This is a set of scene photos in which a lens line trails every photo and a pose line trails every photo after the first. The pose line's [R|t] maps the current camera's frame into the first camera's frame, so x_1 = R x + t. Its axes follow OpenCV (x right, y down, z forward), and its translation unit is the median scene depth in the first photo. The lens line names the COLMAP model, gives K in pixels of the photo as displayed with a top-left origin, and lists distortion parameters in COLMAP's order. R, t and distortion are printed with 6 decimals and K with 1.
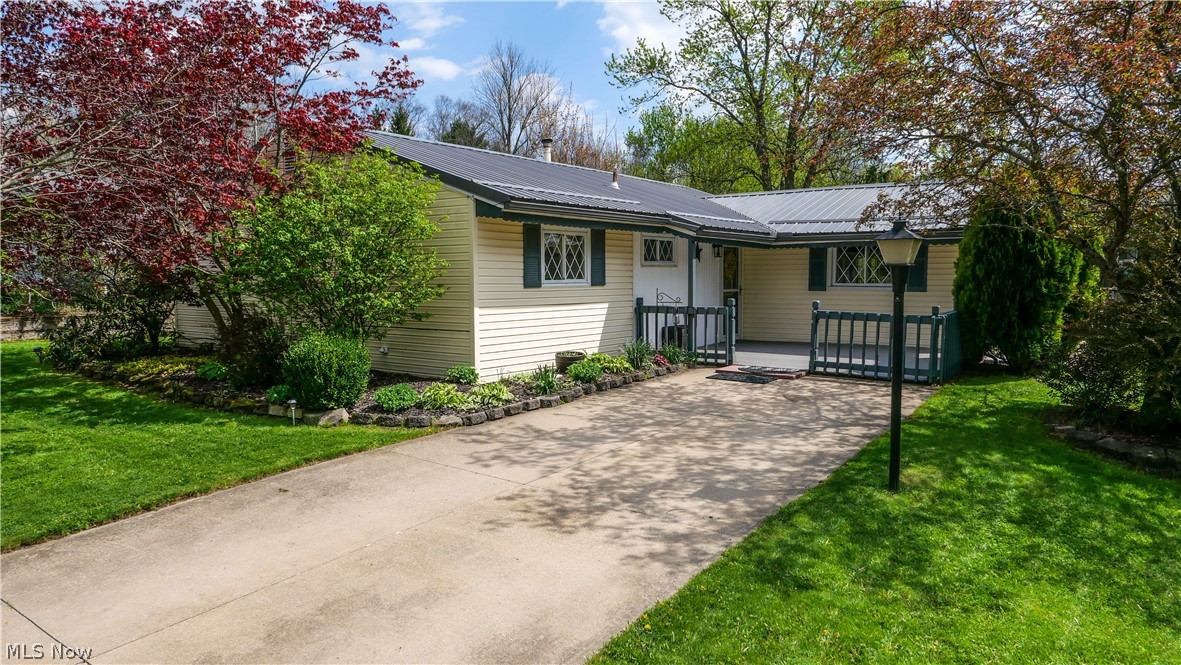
lens RADIAL K [[771.4, 0, 590.5], [0, 771.4, 332.5], [0, 0, 1]] dist [-0.019312, 0.004546]
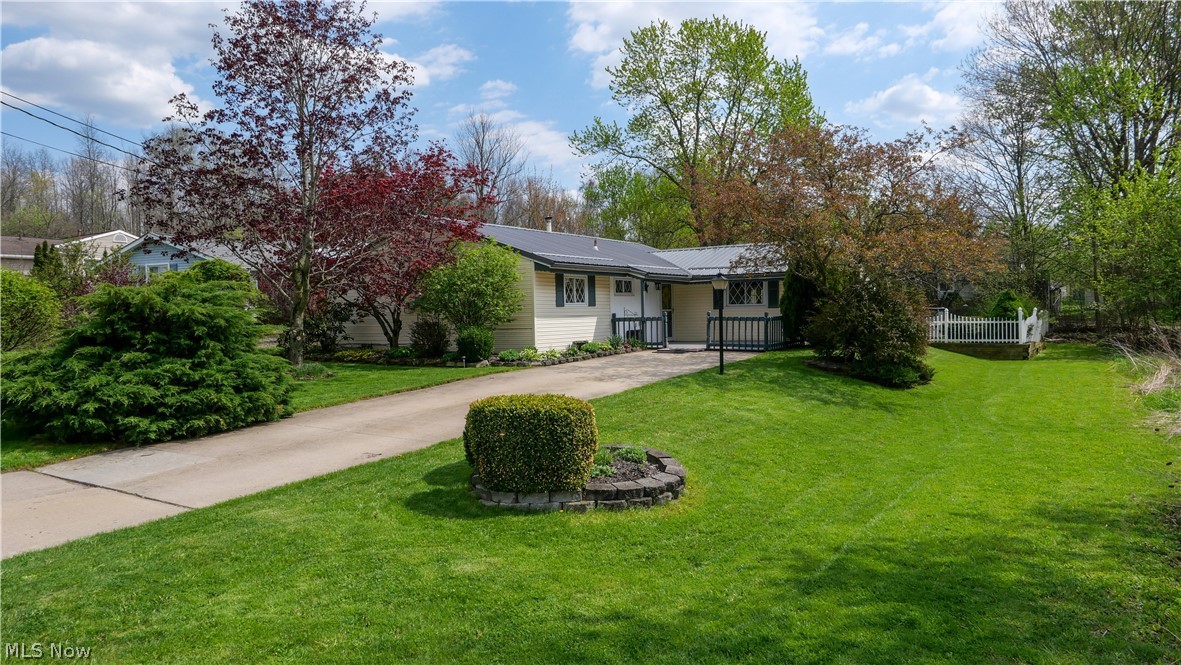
lens RADIAL K [[771.4, 0, 590.5], [0, 771.4, 332.5], [0, 0, 1]] dist [-0.019312, 0.004546]
pose [[0.997847, -0.019351, 0.062673, -0.104806], [0.022437, 0.998551, -0.048916, 0.086646], [-0.061635, 0.050217, 0.996835, -0.778725]]
